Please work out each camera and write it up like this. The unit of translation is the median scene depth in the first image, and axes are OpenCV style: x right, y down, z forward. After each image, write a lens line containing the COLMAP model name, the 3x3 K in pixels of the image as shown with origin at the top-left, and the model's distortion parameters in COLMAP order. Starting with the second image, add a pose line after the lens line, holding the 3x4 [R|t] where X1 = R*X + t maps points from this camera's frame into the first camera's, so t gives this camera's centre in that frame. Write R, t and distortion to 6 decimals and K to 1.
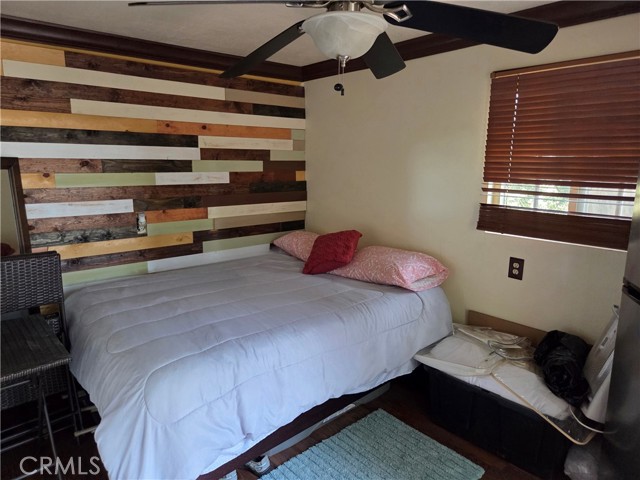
lens RADIAL K [[424.7, 0, 318.9], [0, 424.7, 235.0], [0, 0, 1]] dist [0.032869, -0.036313]
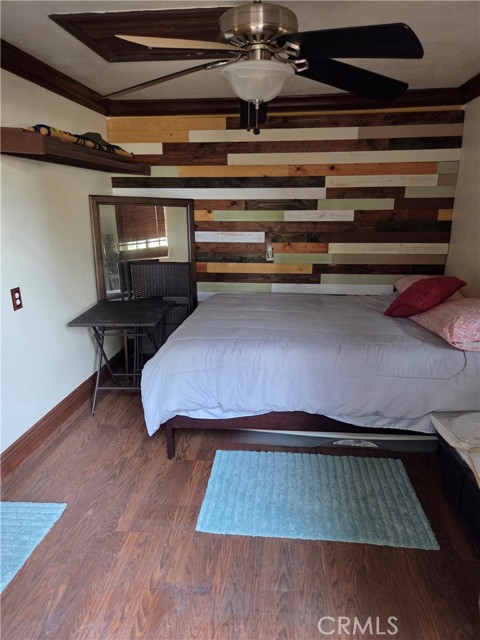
lens RADIAL K [[424.7, 0, 234.1], [0, 424.7, 326.8], [0, 0, 1]] dist [0.032869, -0.036313]
pose [[0.680650, 0.192495, -0.706867, 0.410333], [-0.116397, 0.981022, 0.155074, 0.005830], [0.723303, -0.023274, 0.690138, 0.056975]]
